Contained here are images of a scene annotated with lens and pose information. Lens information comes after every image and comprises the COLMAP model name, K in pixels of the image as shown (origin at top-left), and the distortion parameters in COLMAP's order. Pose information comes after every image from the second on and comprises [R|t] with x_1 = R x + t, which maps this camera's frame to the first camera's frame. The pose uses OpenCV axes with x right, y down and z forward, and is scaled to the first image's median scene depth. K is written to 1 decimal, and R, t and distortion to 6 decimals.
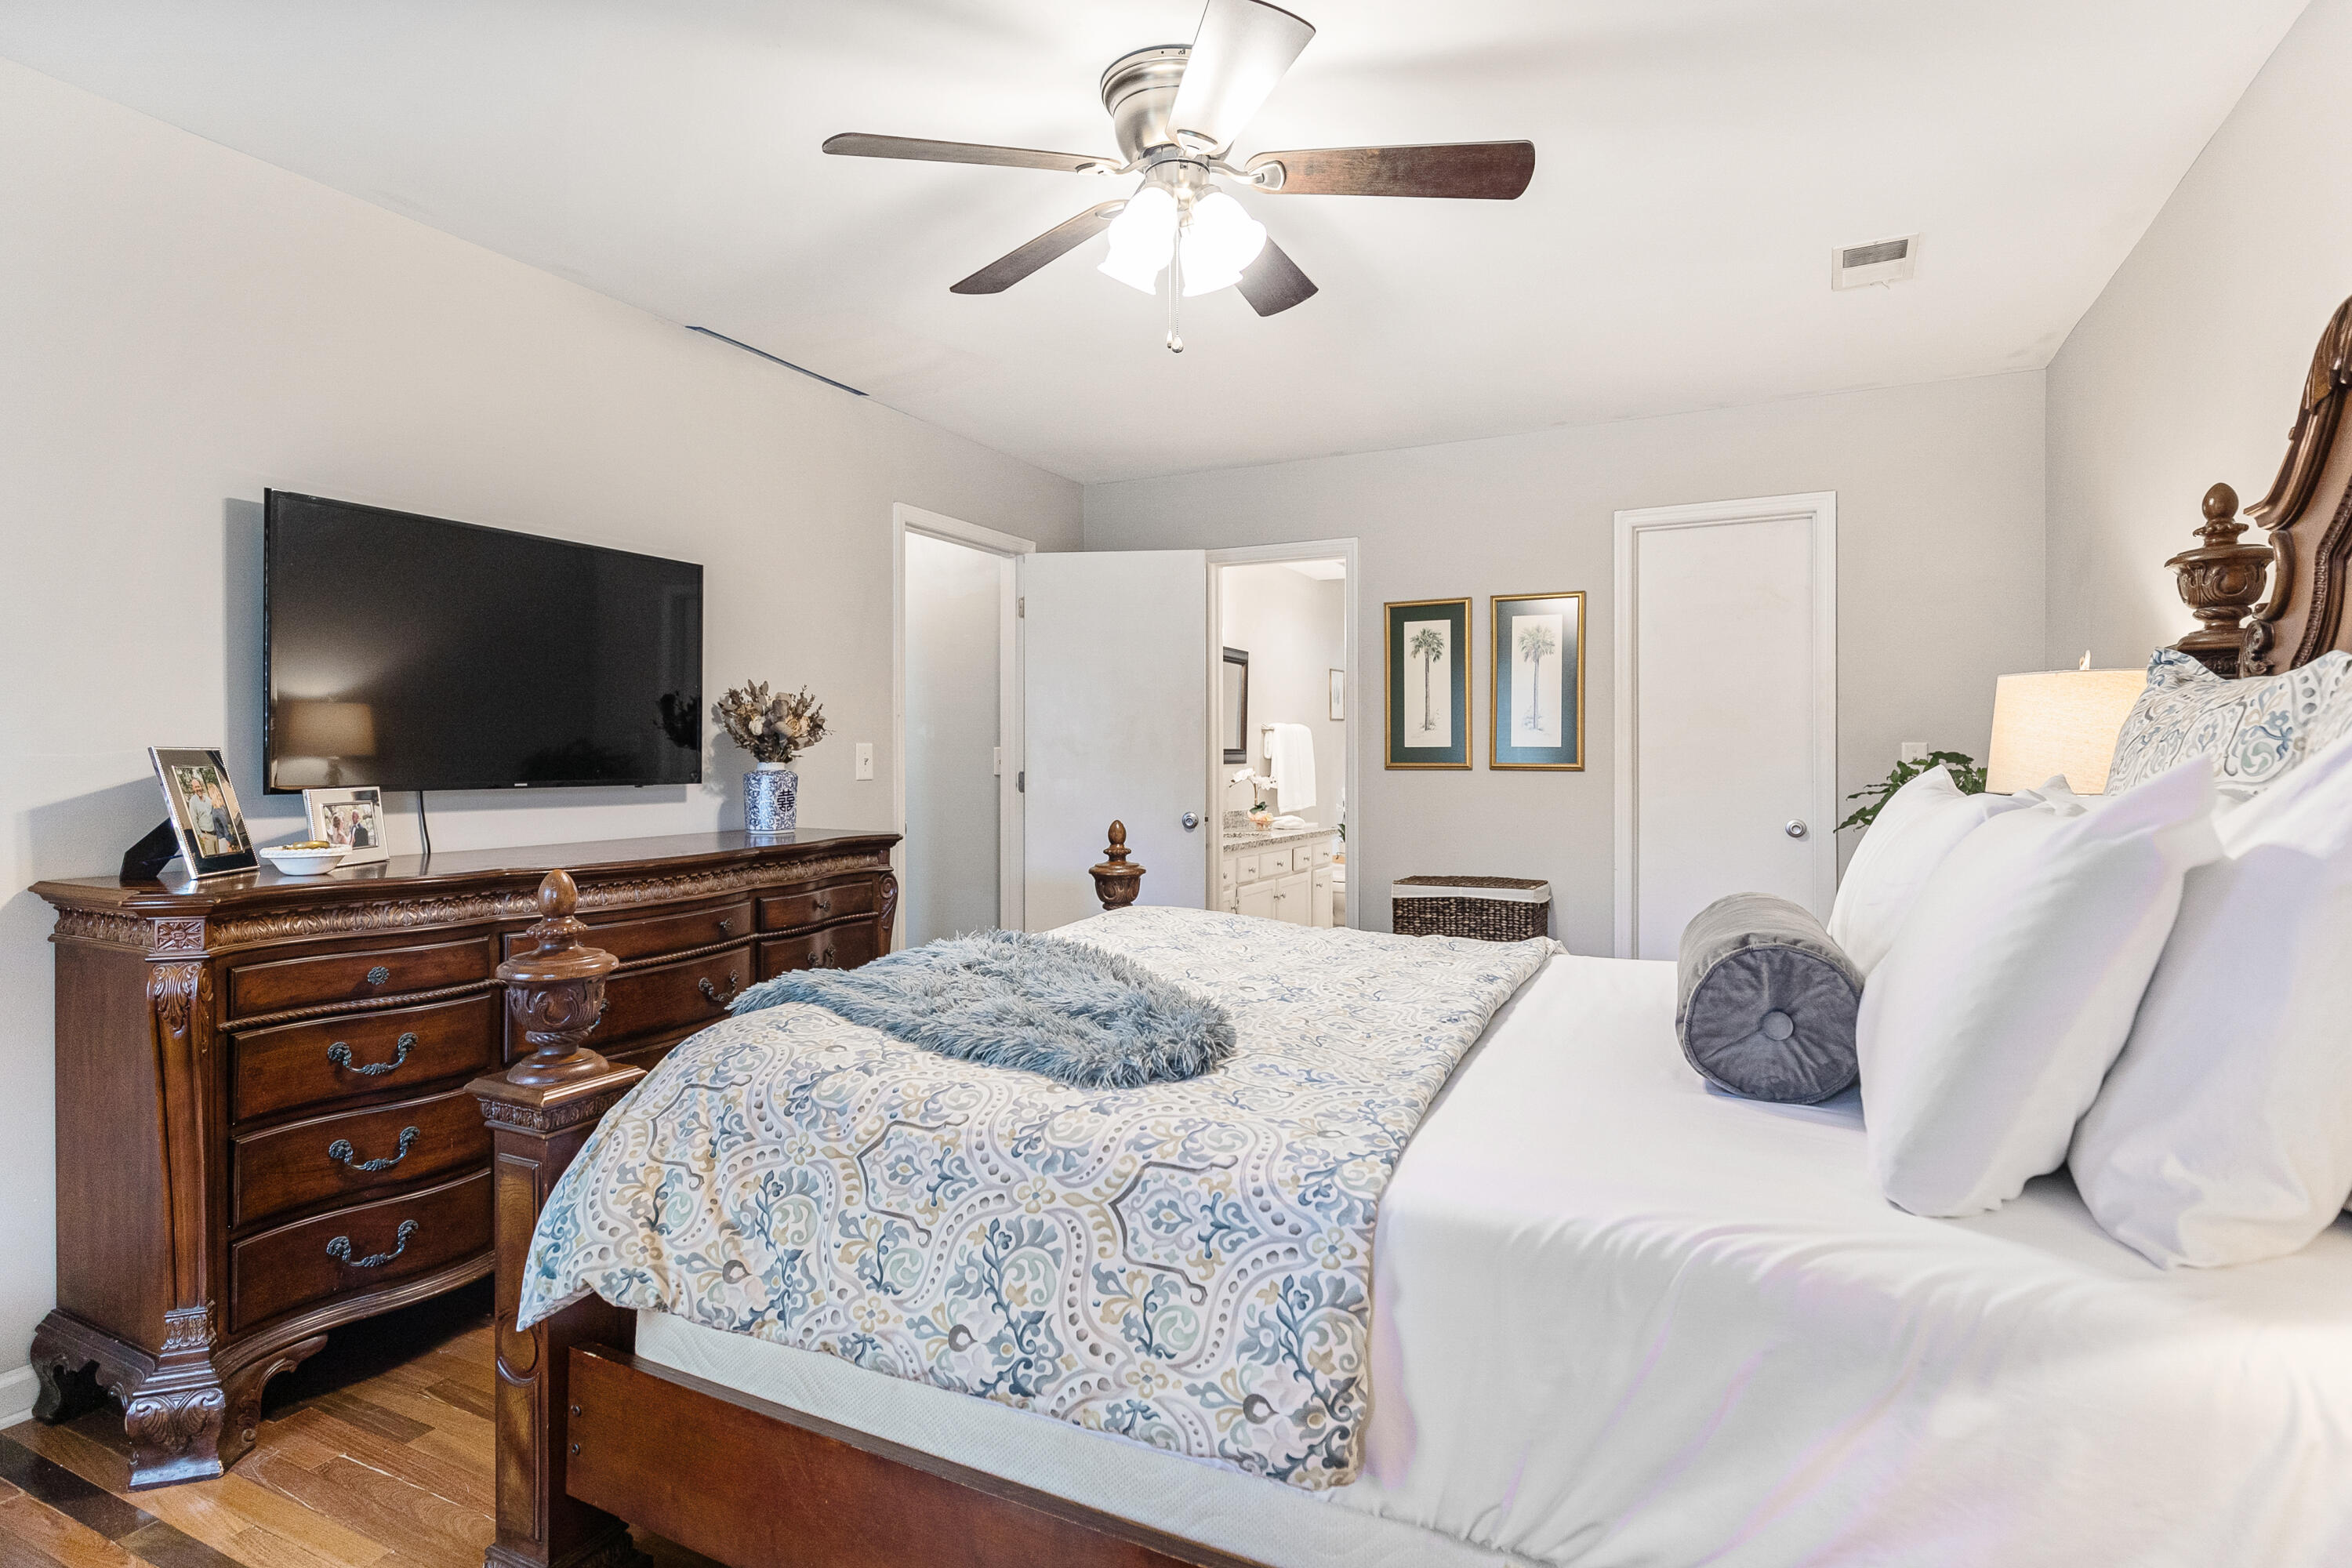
lens RADIAL K [[1207.4, 0, 1175.2], [0, 1207.4, 778.0], [0, 0, 1]] dist [0.000222, 0.000393]
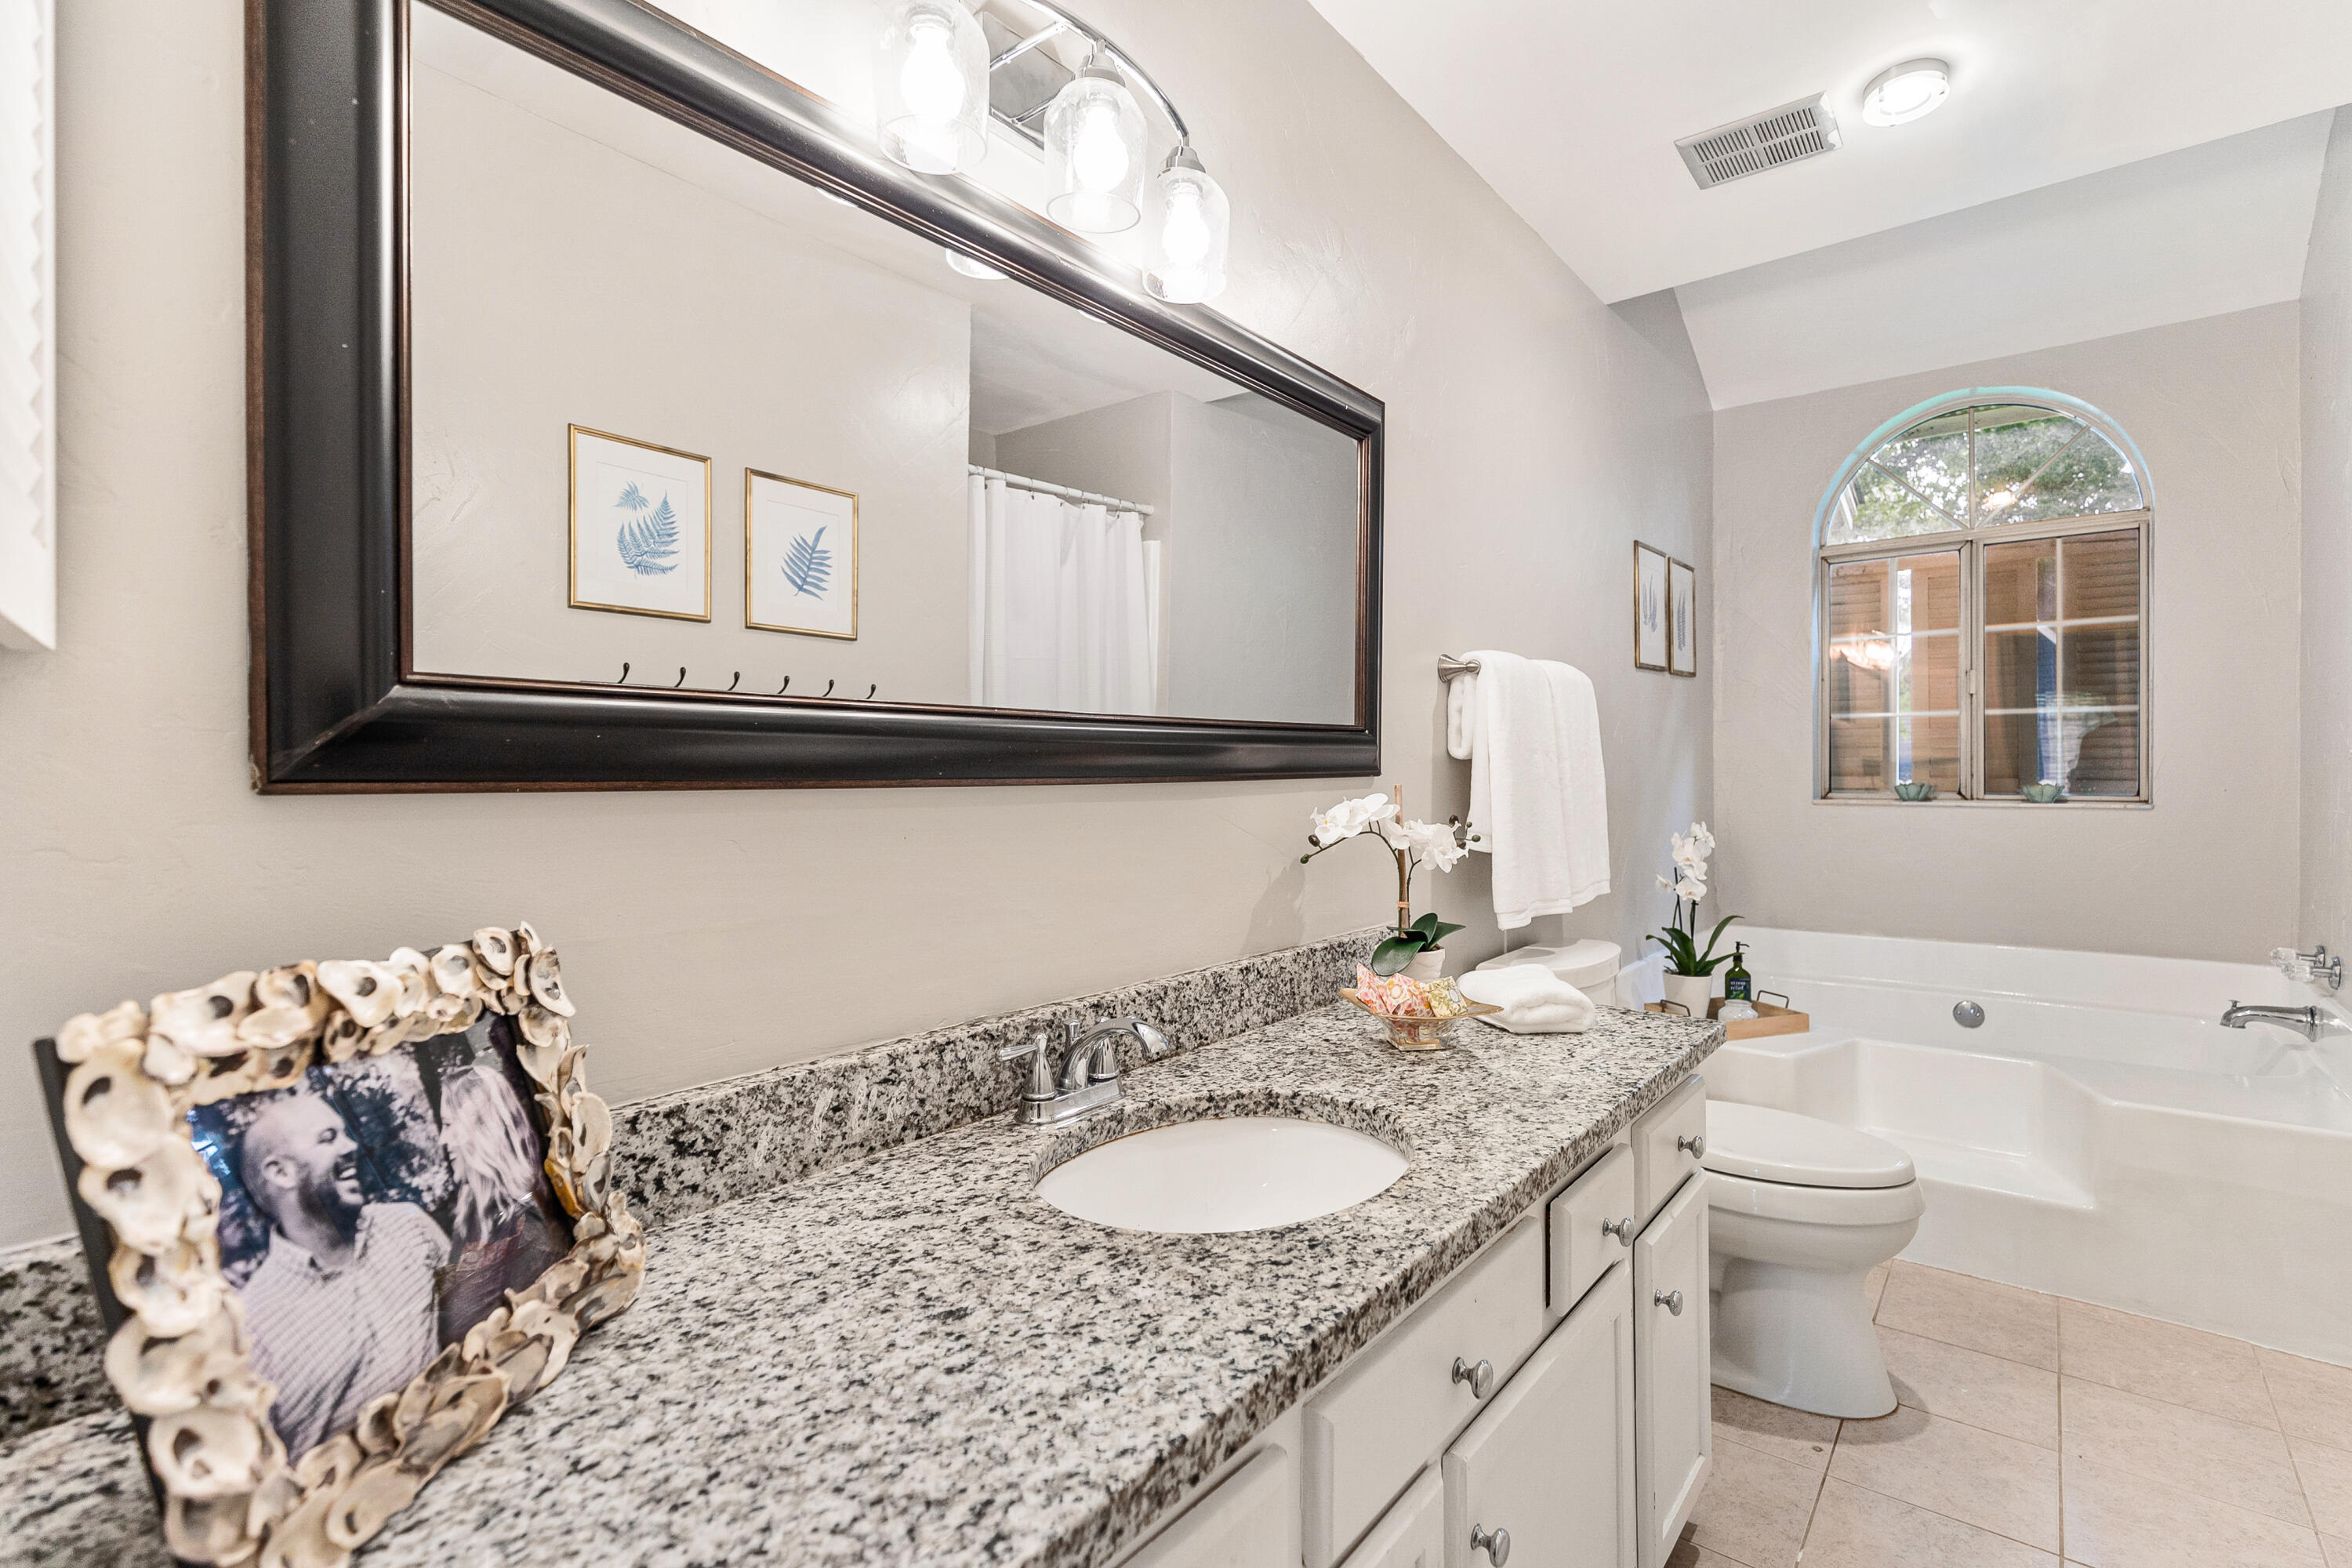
lens RADIAL K [[1067.8, 0, 1175.5], [0, 1067.8, 778.2], [0, 0, 1]] dist [-0.004665, -0.000748]
pose [[0.974554, -0.002096, -0.224143, 0.069004], [0.000336, 0.999969, -0.007892, -0.009362], [0.224152, 0.007616, 0.974524, 0.730621]]
